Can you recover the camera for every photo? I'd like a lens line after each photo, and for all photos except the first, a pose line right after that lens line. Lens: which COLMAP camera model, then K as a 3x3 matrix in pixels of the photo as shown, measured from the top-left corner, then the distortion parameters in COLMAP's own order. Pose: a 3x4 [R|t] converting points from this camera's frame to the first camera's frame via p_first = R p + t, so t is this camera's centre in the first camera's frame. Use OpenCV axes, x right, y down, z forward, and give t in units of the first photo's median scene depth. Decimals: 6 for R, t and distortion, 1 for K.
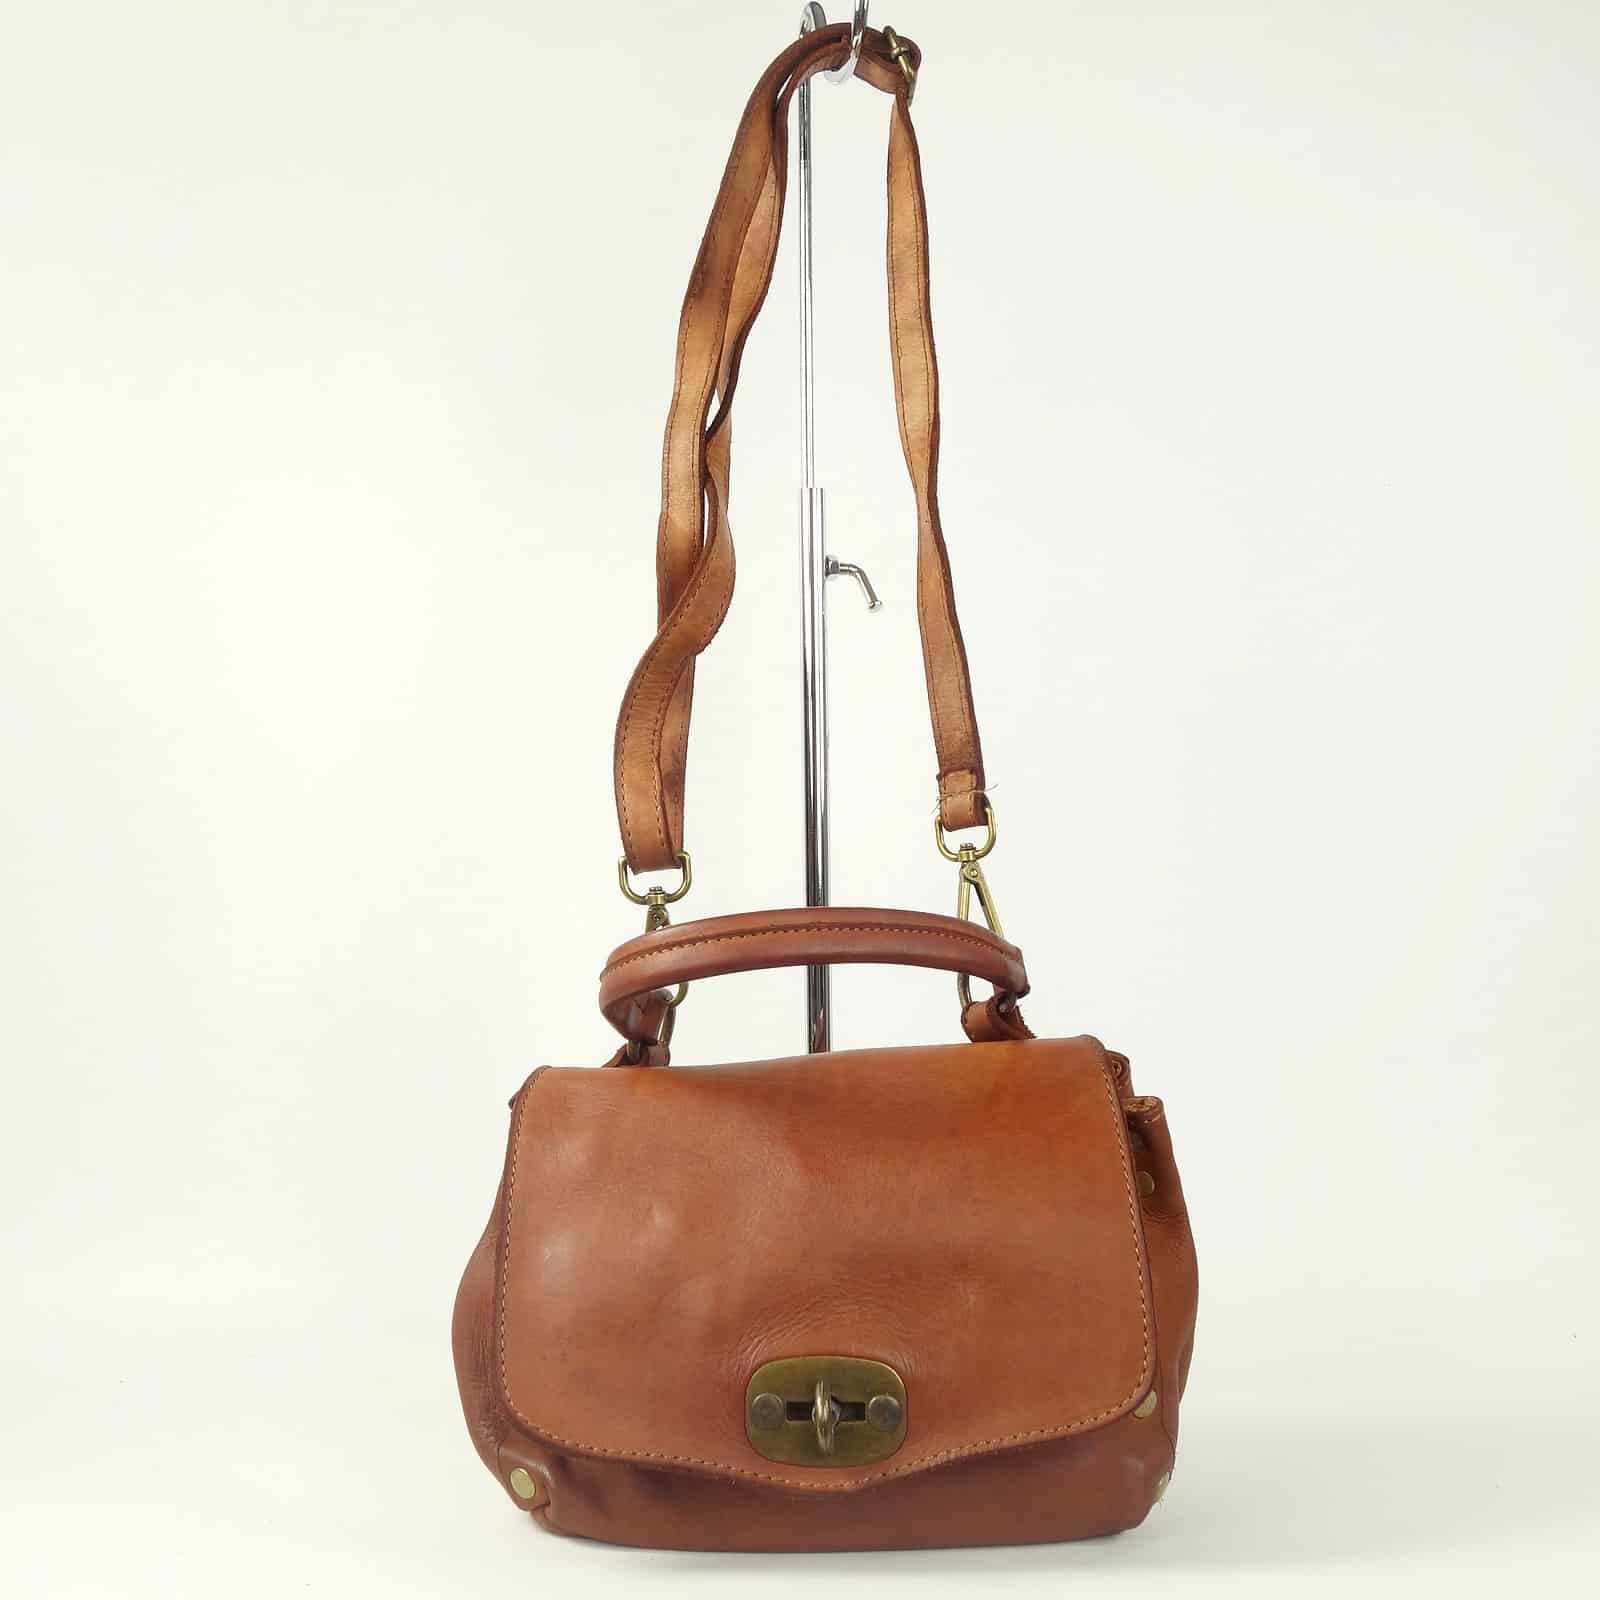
lens RADIAL K [[1740.5, 0, 800.0], [0, 1740.5, 800.0], [0, 0, 1]] dist [-0.030533, -0.009155]
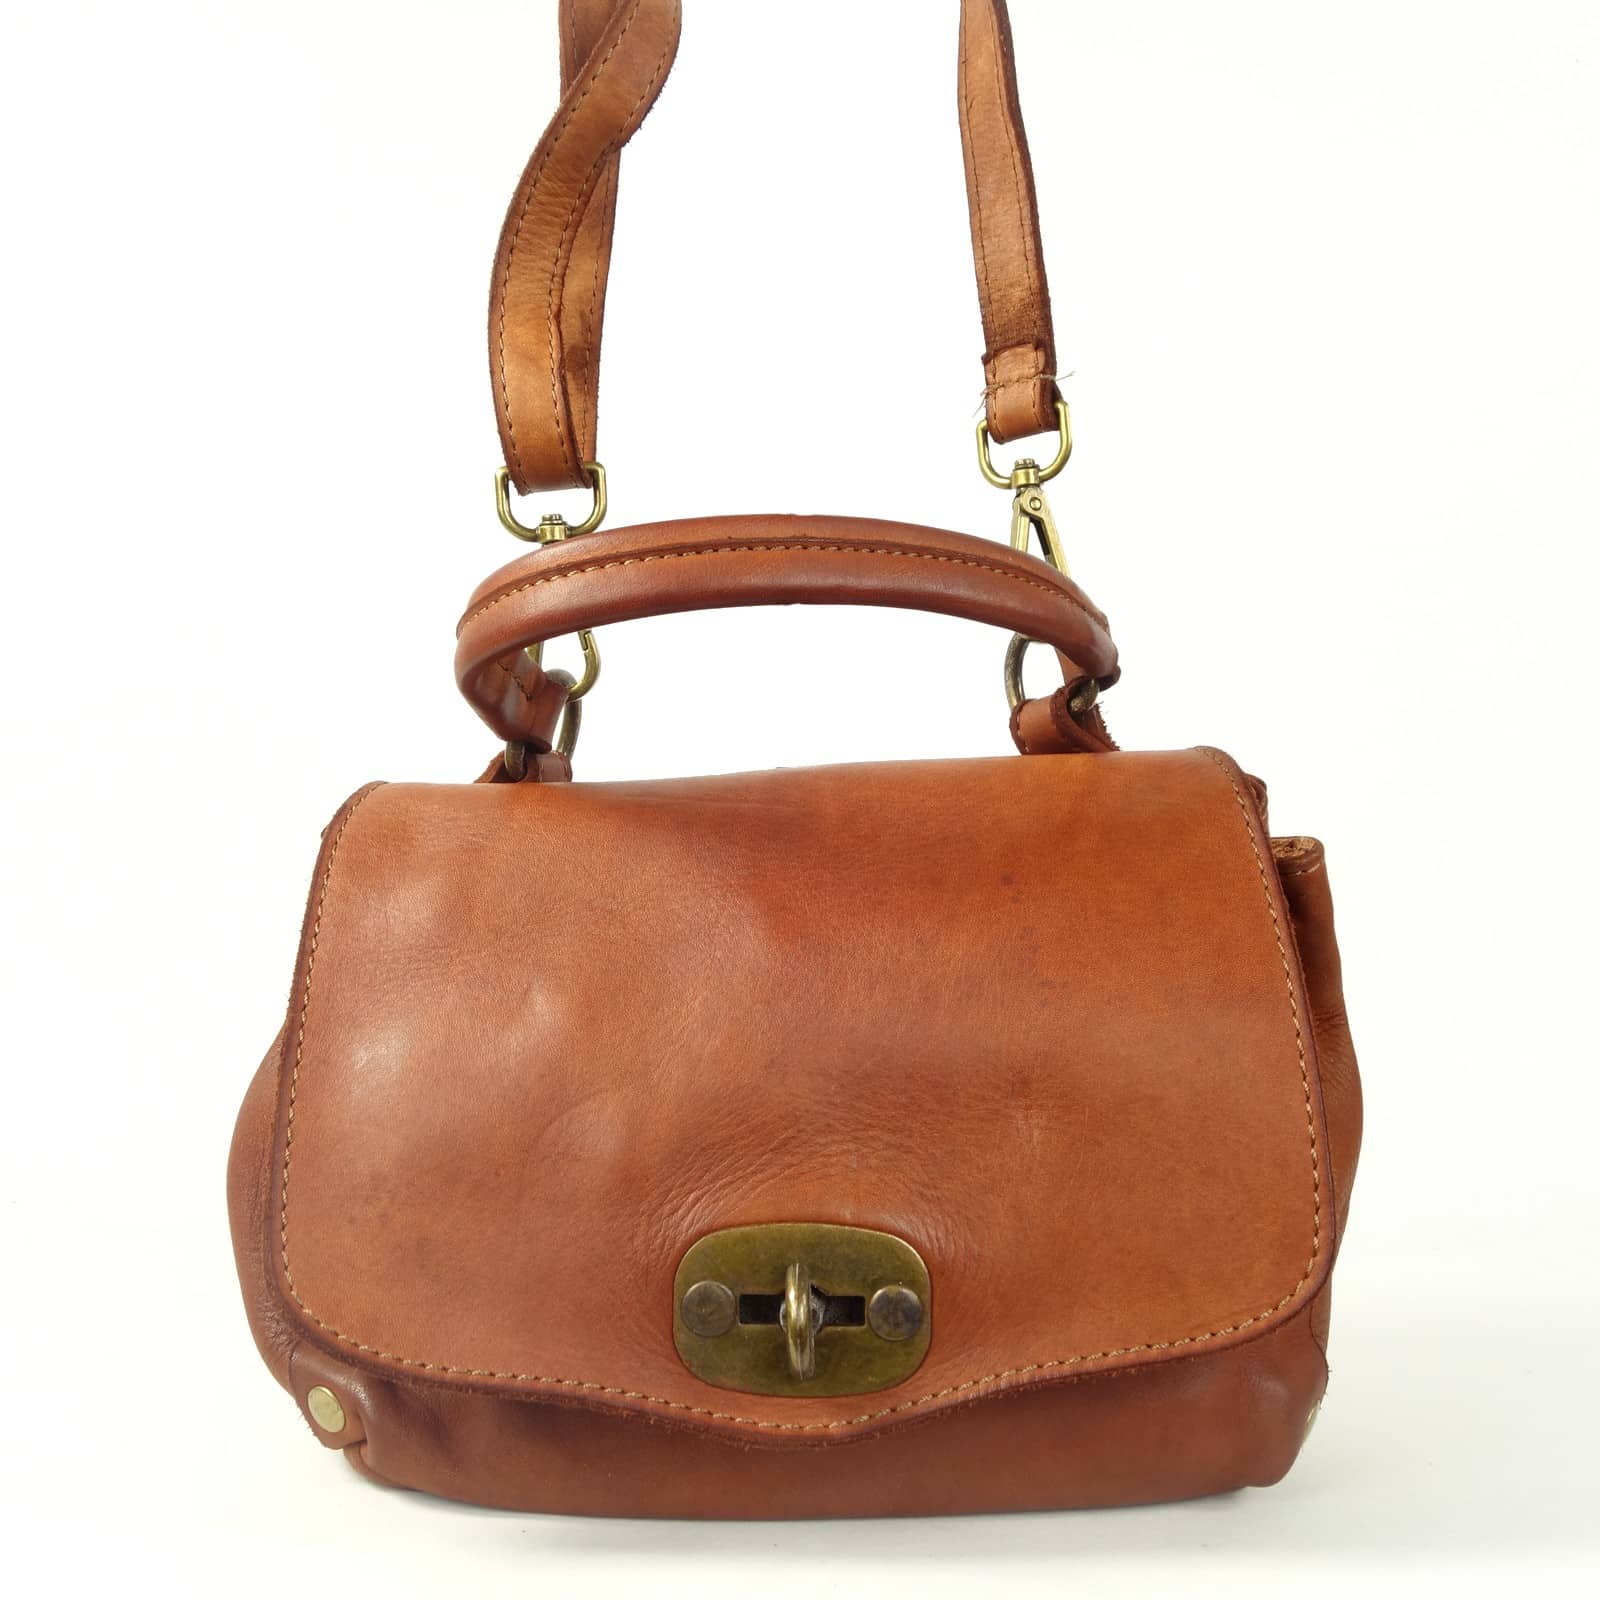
lens RADIAL K [[1740.5, 0, 800.0], [0, 1740.5, 800.0], [0, 0, 1]] dist [-0.030533, -0.009155]
pose [[0.999446, 0.018288, 0.027799, -0.006139], [-0.020679, 0.995878, 0.088316, 0.105577], [-0.026069, -0.088842, 0.995705, 0.363400]]
